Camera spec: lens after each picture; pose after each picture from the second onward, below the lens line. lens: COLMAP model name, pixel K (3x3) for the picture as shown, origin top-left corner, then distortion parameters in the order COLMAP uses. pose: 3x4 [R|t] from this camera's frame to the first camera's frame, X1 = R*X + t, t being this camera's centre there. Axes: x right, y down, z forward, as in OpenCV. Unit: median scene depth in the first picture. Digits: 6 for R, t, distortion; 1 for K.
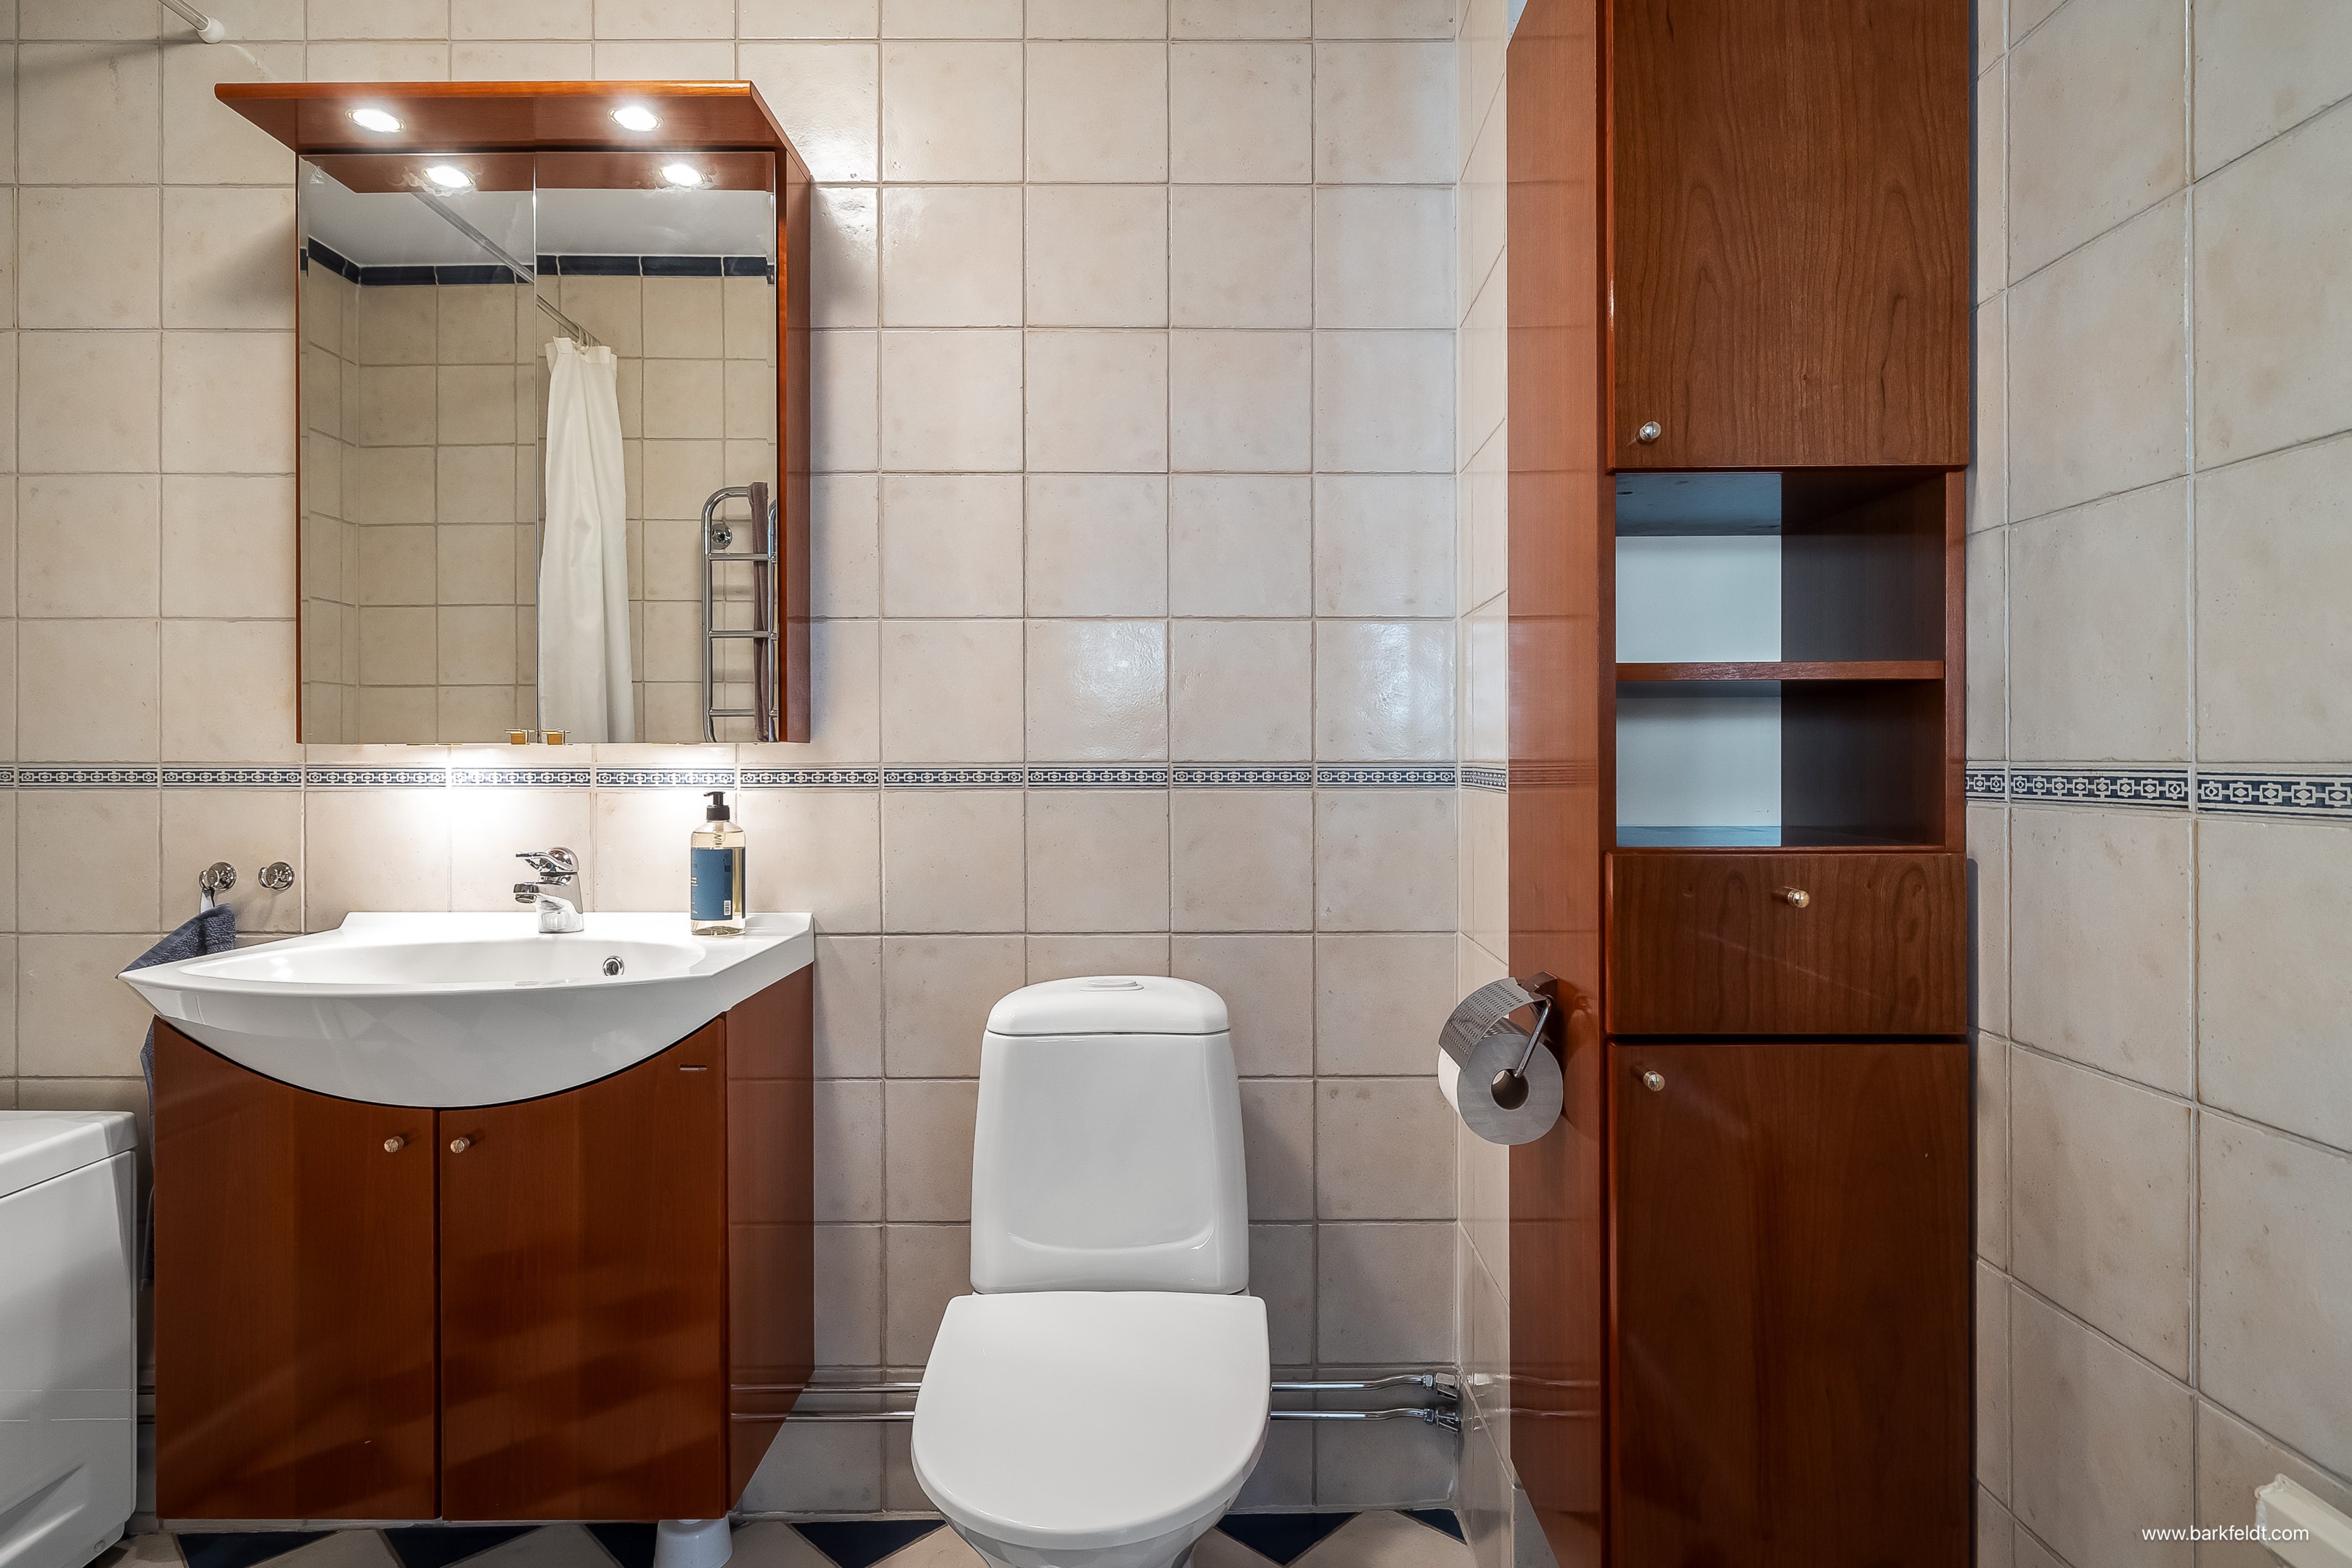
lens RADIAL K [[1334.0, 0, 1177.6], [0, 1334.0, 777.5], [0, 0, 1]] dist [-0.005691, -0.001618]
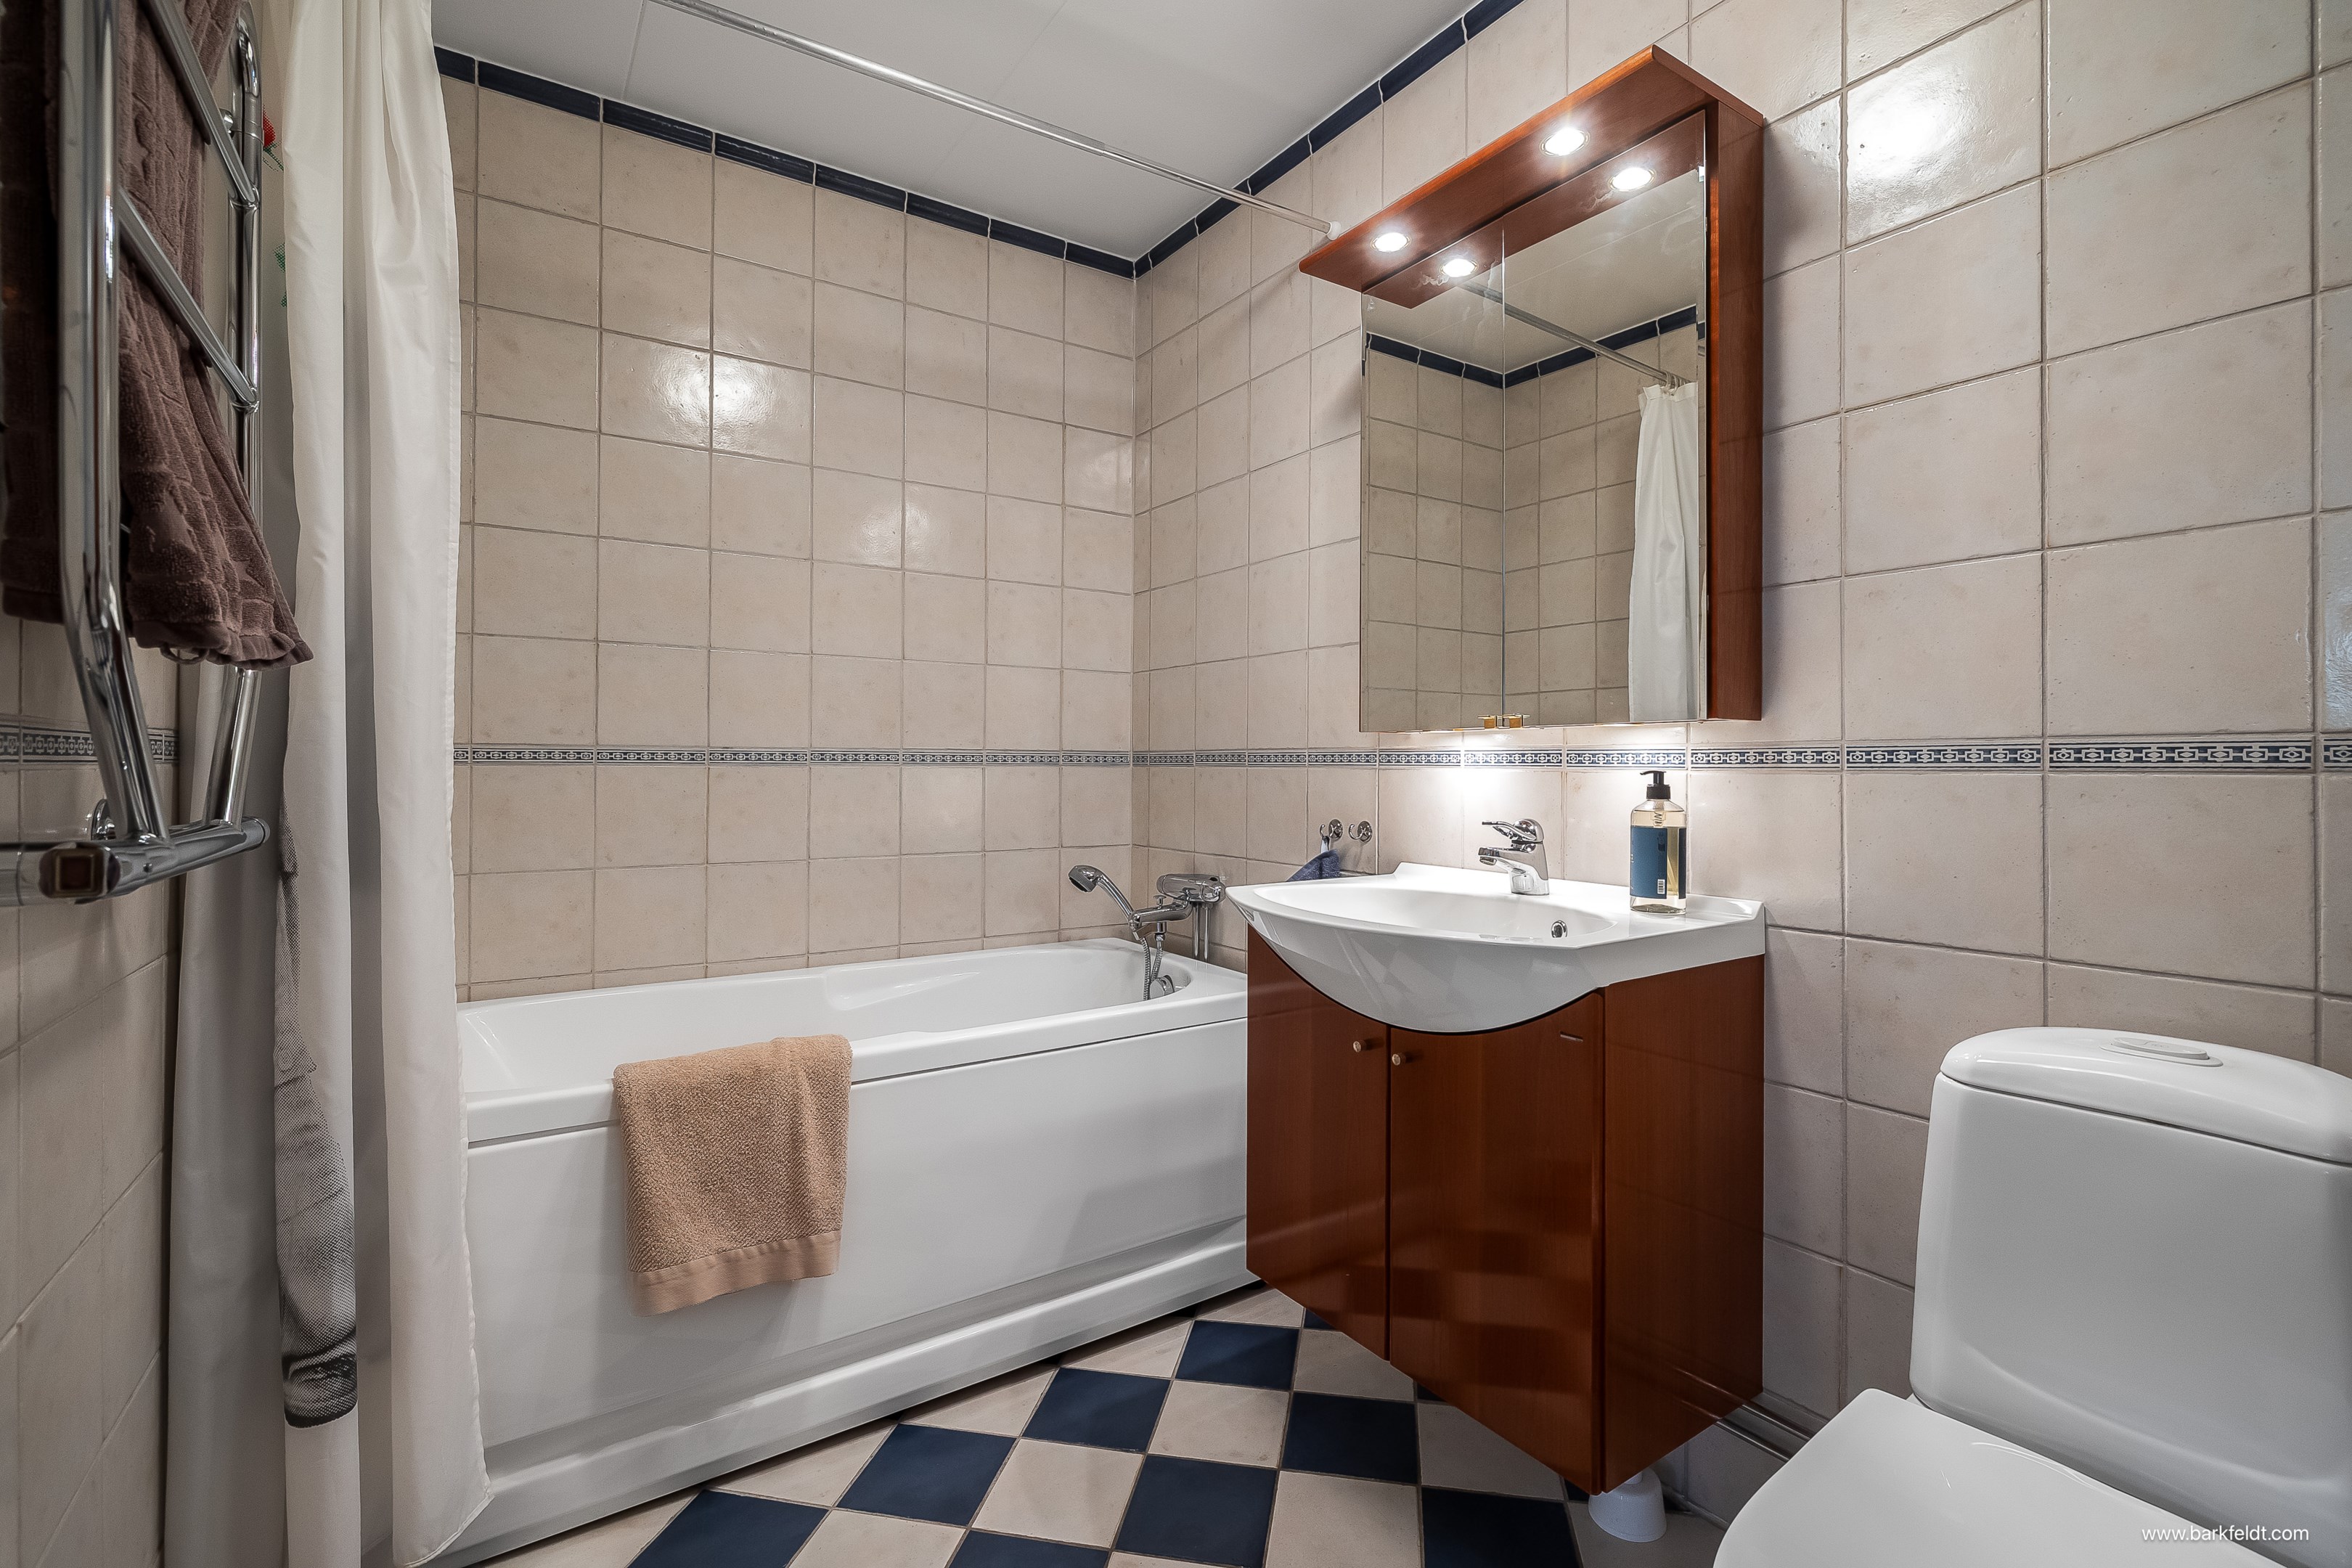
lens RADIAL K [[1051.2, 0, 1177.6], [0, 1051.2, 766.6], [0, 0, 1]] dist [-0.008106, 0.000262]
pose [[0.550094, 0.003937, -0.835094, 0.115176], [-0.013542, 0.999899, -0.004207, 0.015243], [0.834993, 0.013623, 0.550092, 0.251724]]
